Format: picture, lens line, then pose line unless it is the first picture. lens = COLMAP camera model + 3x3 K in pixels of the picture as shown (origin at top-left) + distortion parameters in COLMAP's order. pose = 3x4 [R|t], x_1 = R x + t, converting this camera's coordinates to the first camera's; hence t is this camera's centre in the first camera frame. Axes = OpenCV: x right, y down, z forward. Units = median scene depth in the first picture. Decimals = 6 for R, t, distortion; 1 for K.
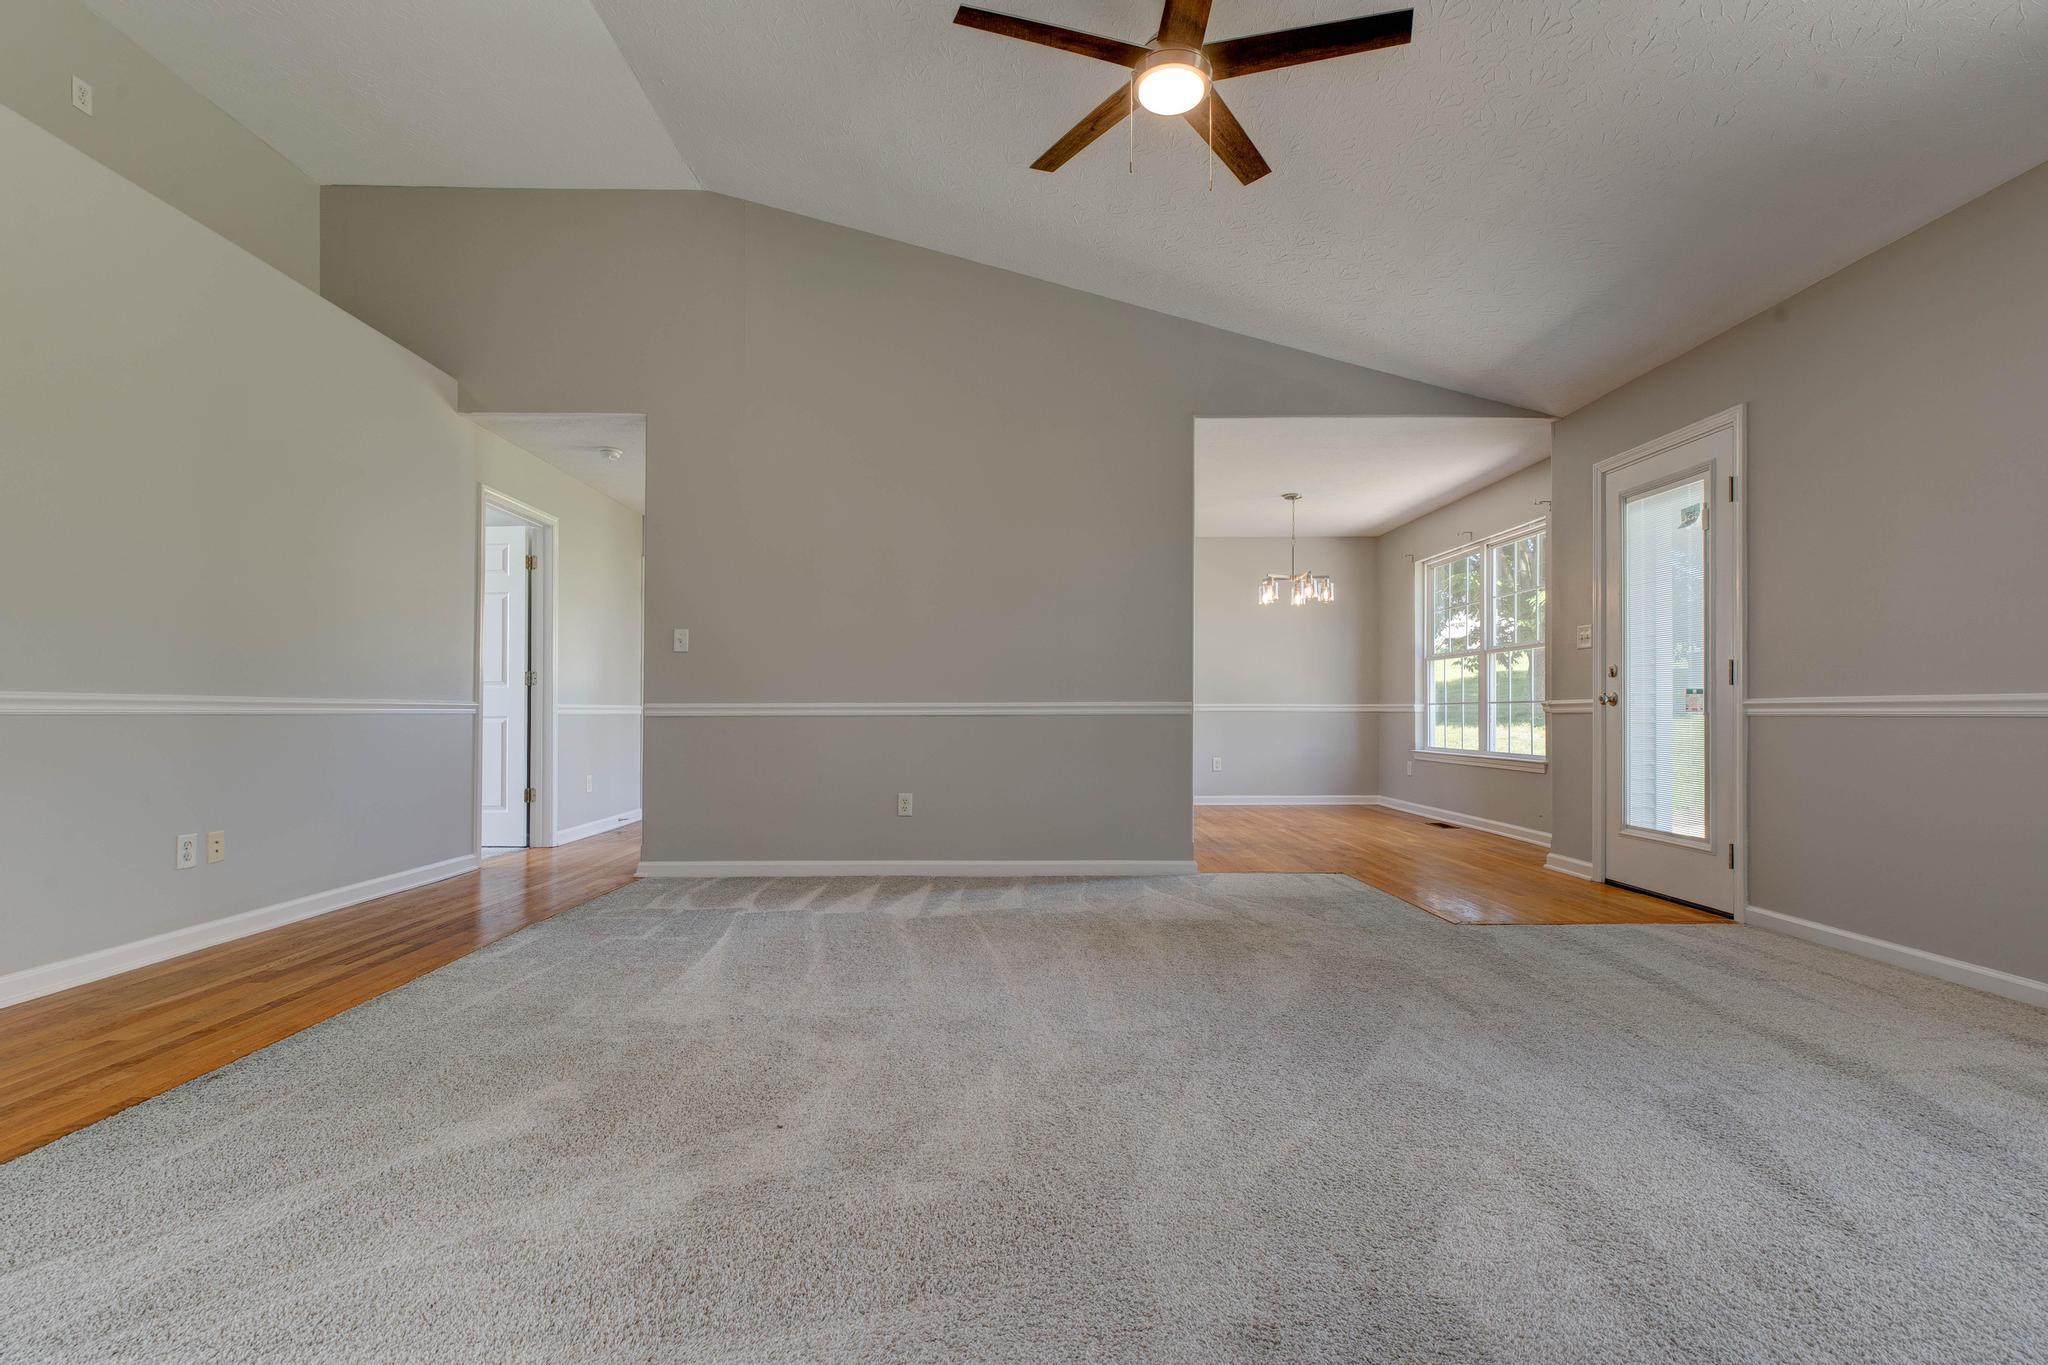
lens RADIAL K [[956.2, 0, 984.5], [0, 956.2, 705.2], [0, 0, 1]] dist [0.011269, -0.002163]
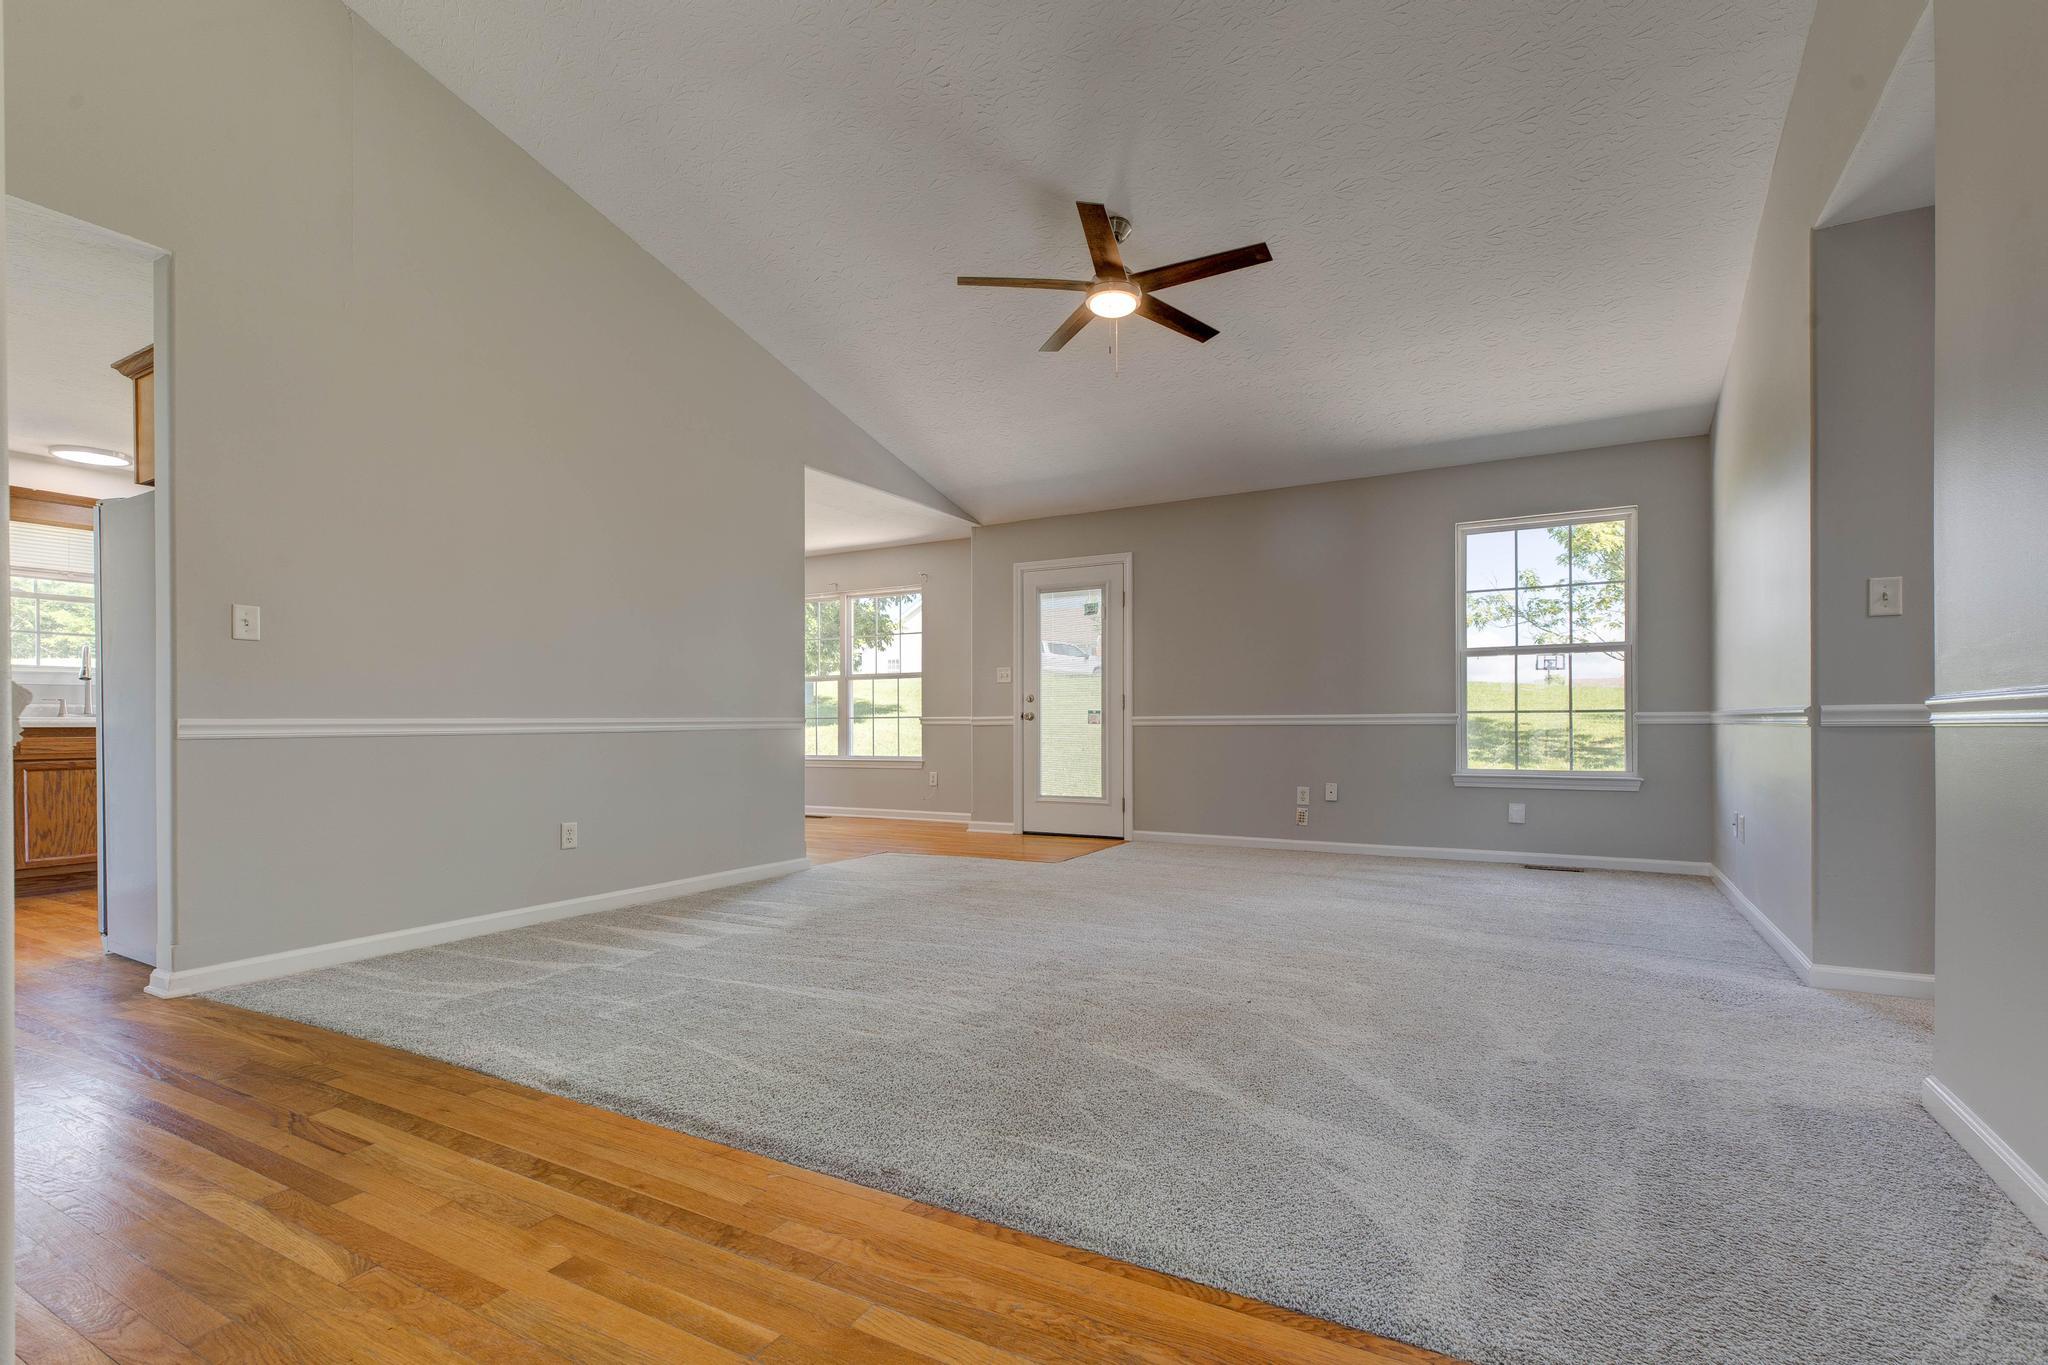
lens RADIAL K [[956.2, 0, 1031.2], [0, 956.2, 719.7], [0, 0, 1]] dist [0.011269, -0.002163]
pose [[0.485946, -0.000607, 0.873989, -0.750305], [-0.000728, 0.999999, 0.001100, -0.002378], [-0.873988, -0.001171, 0.485945, 0.251081]]
